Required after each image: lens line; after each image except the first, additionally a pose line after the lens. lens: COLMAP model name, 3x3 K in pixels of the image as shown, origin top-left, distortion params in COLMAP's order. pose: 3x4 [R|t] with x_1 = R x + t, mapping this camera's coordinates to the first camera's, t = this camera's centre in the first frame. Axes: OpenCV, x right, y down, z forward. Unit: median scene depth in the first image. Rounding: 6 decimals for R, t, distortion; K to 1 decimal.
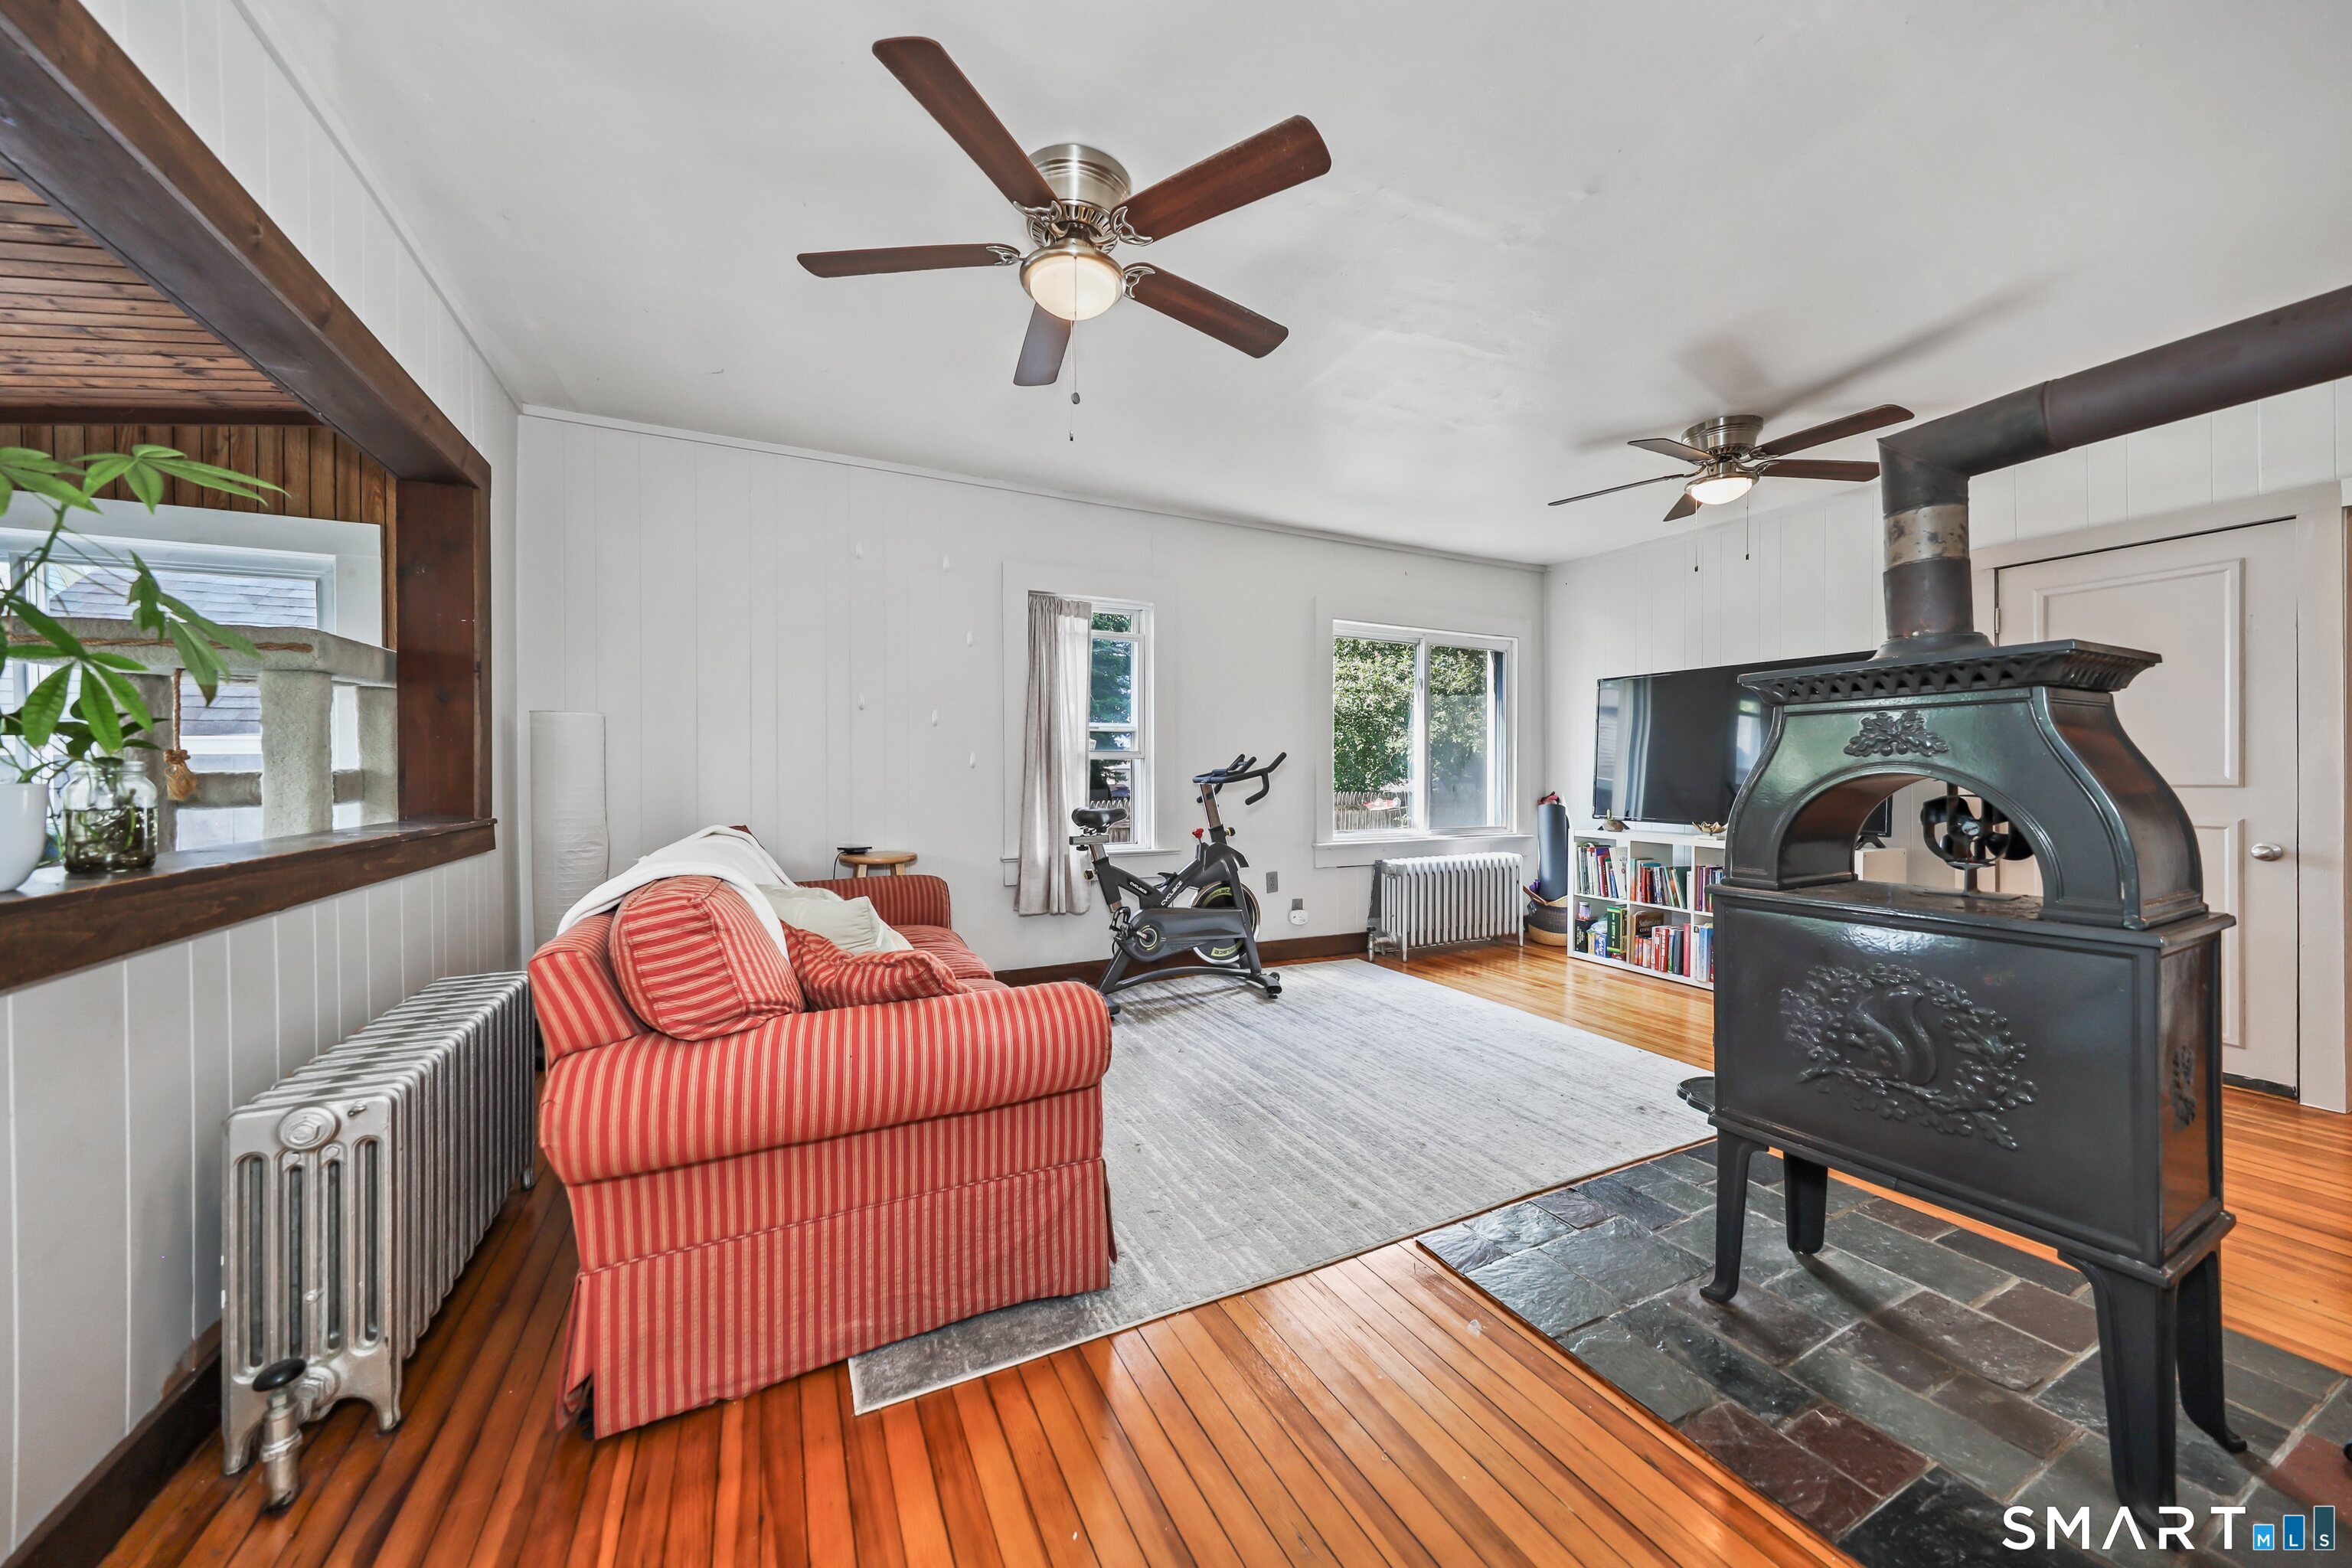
lens RADIAL K [[823.3, 0, 1171.9], [0, 823.3, 777.8], [0, 0, 1]] dist [-0.000026, 0.000028]
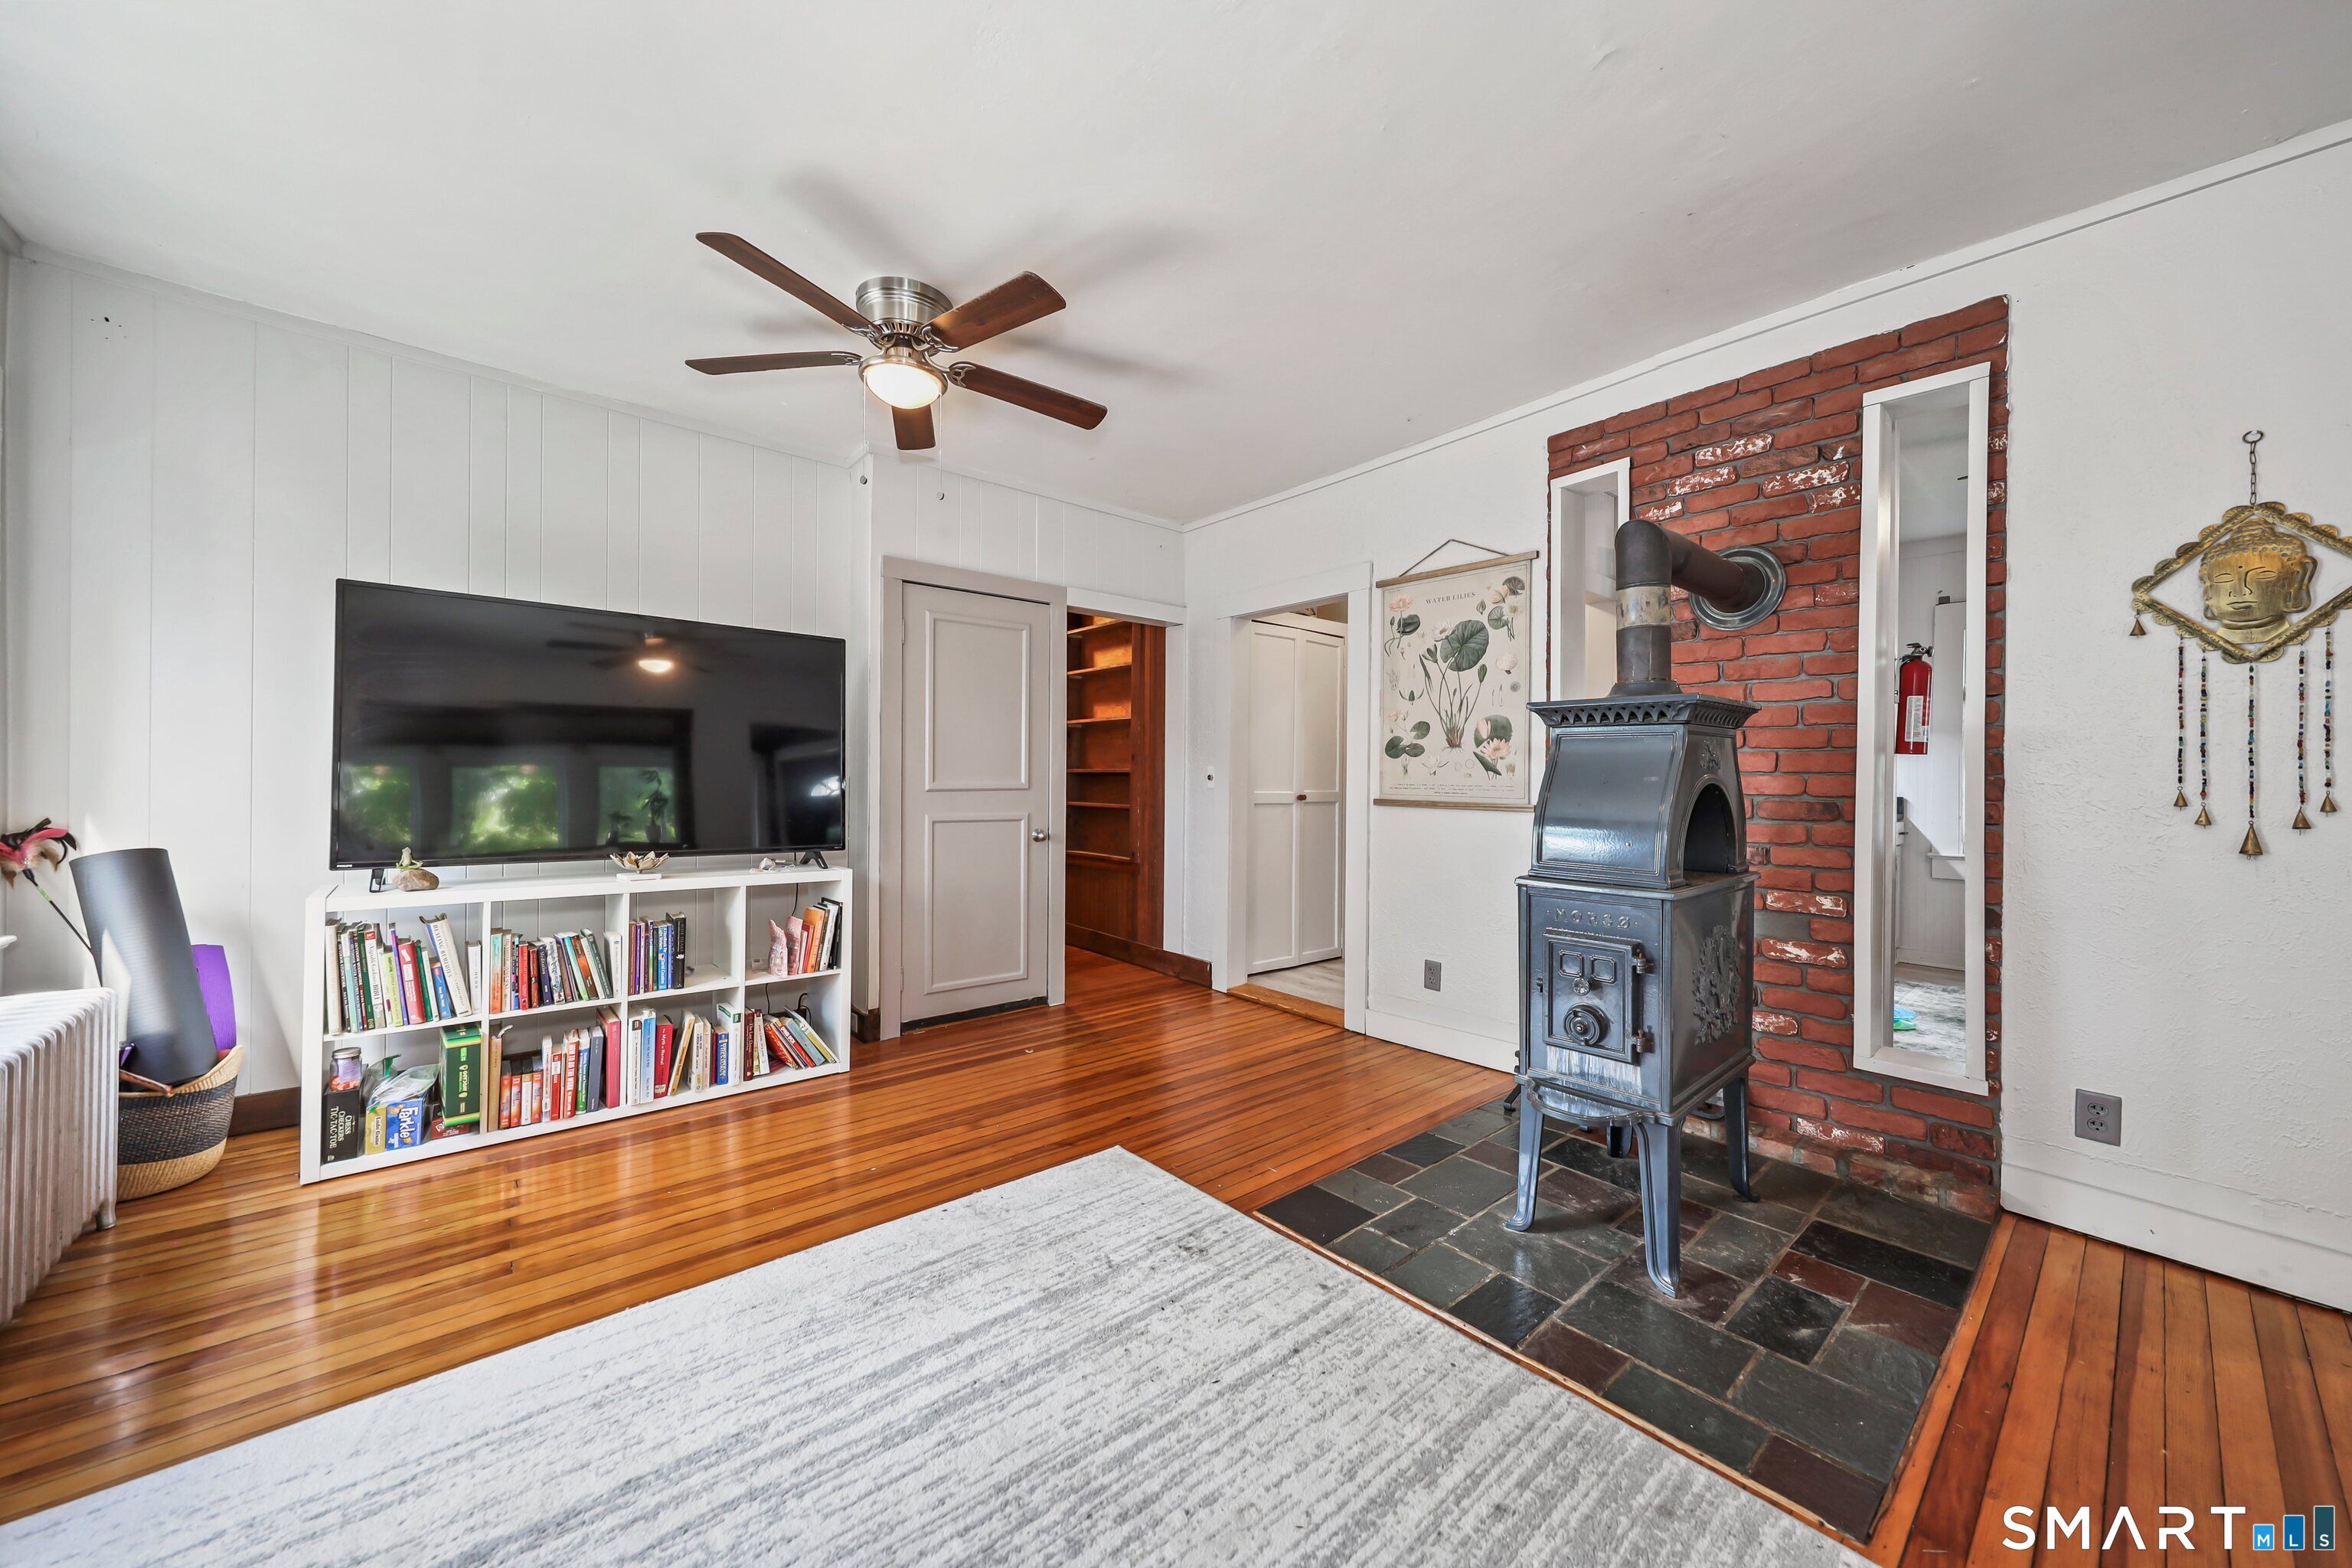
lens RADIAL K [[842.5, 0, 1175.2], [0, 842.5, 776.5], [0, 0, 1]] dist [0.000303, -0.000218]
pose [[-0.243644, 0.003289, 0.969859, -0.086942], [-0.001948, 0.999991, -0.003880, -0.003366], [-0.969863, -0.002834, -0.243636, 0.743117]]
